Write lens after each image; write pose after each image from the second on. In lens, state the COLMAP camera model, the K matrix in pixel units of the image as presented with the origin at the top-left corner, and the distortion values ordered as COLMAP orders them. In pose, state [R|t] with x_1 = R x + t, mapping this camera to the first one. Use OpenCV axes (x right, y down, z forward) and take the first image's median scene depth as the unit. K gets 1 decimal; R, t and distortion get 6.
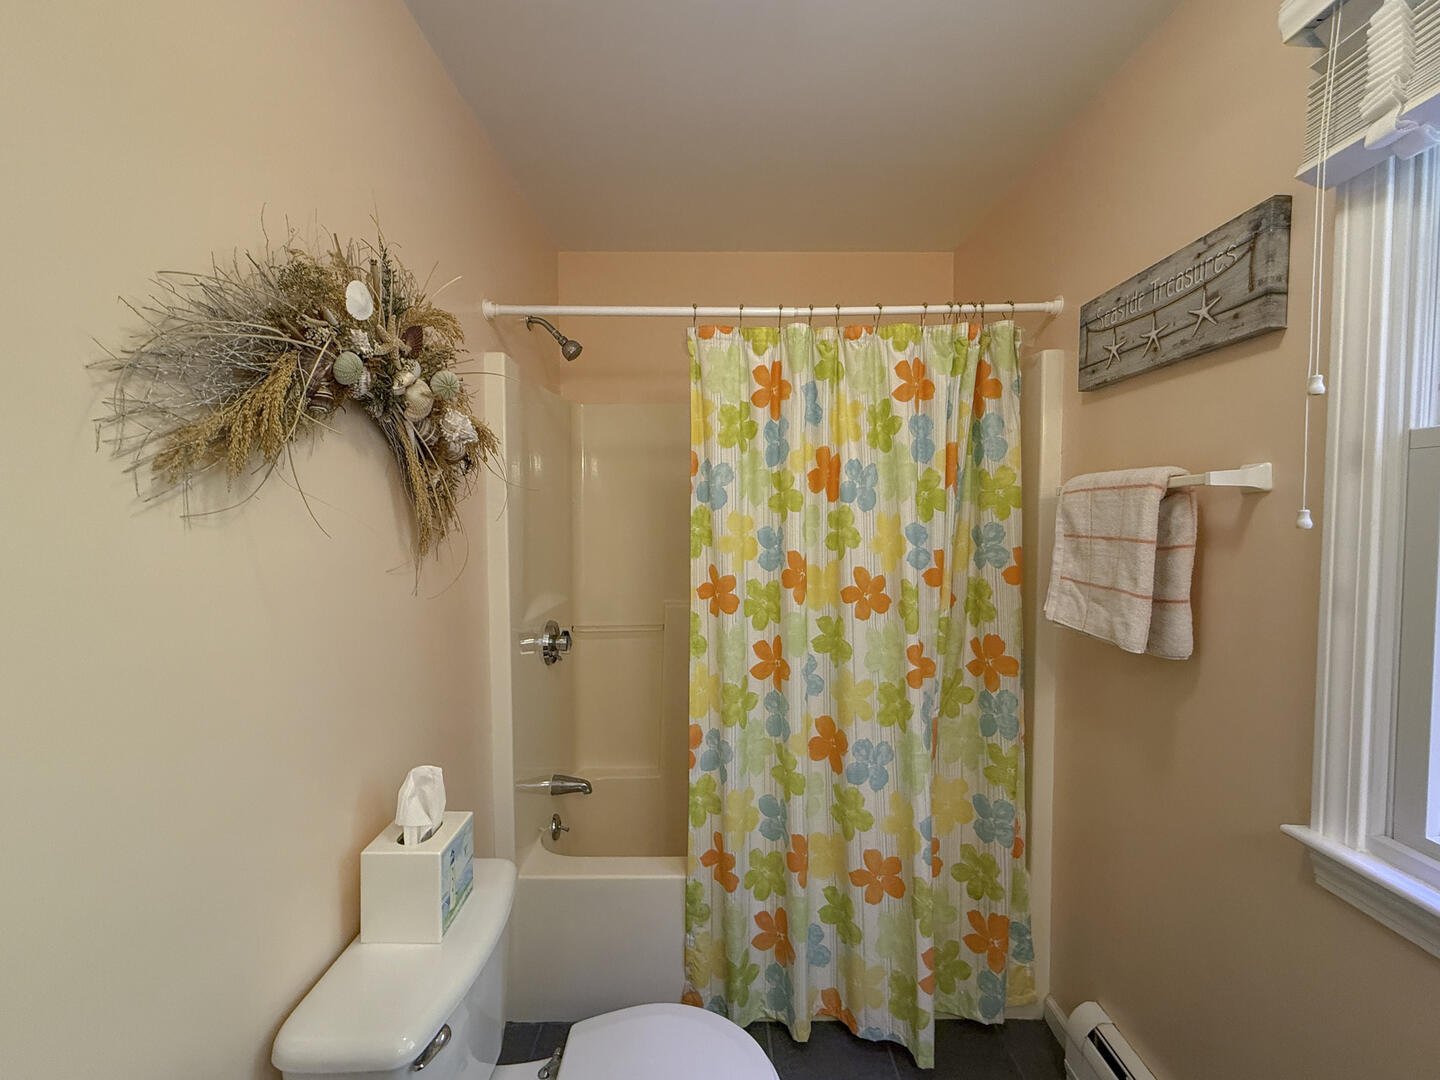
lens RADIAL K [[584.2, 0, 718.5], [0, 584.2, 541.0], [0, 0, 1]] dist [-0.001841, 0.000233]
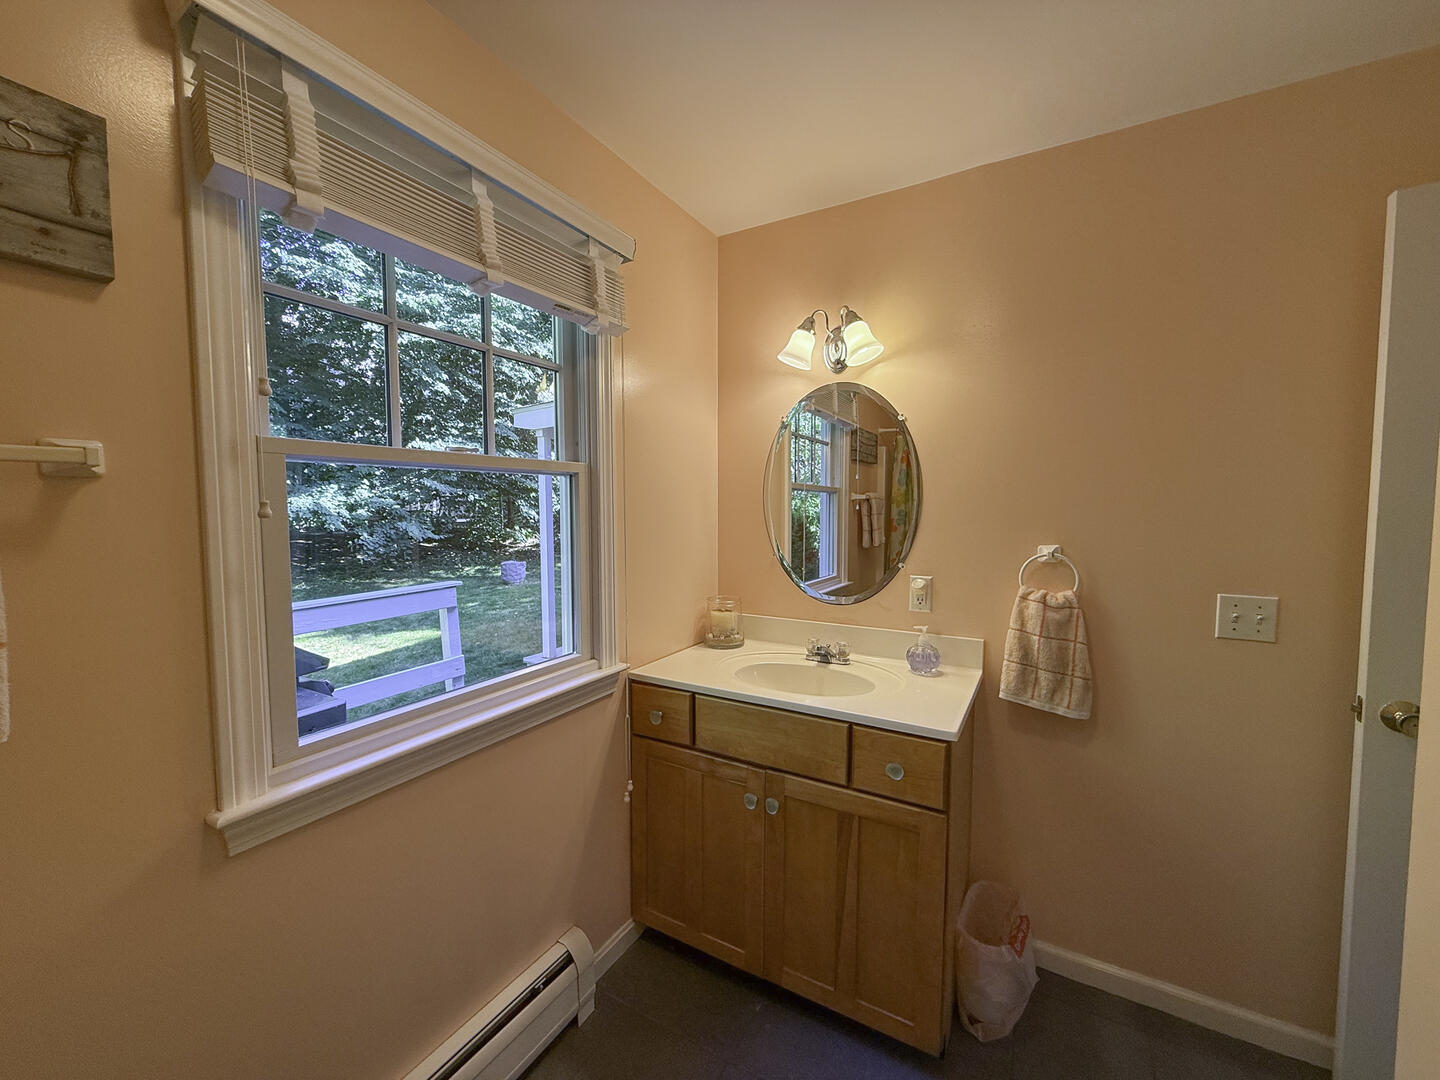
lens RADIAL K [[584.2, 0, 719.6], [0, 584.2, 539.8], [0, 0, 1]] dist [-0.001841, 0.000233]
pose [[-0.863063, -0.025737, 0.504441, -0.225805], [0.026013, 0.995111, 0.095277, -0.050537], [-0.504427, 0.095352, -0.858173, 1.275238]]
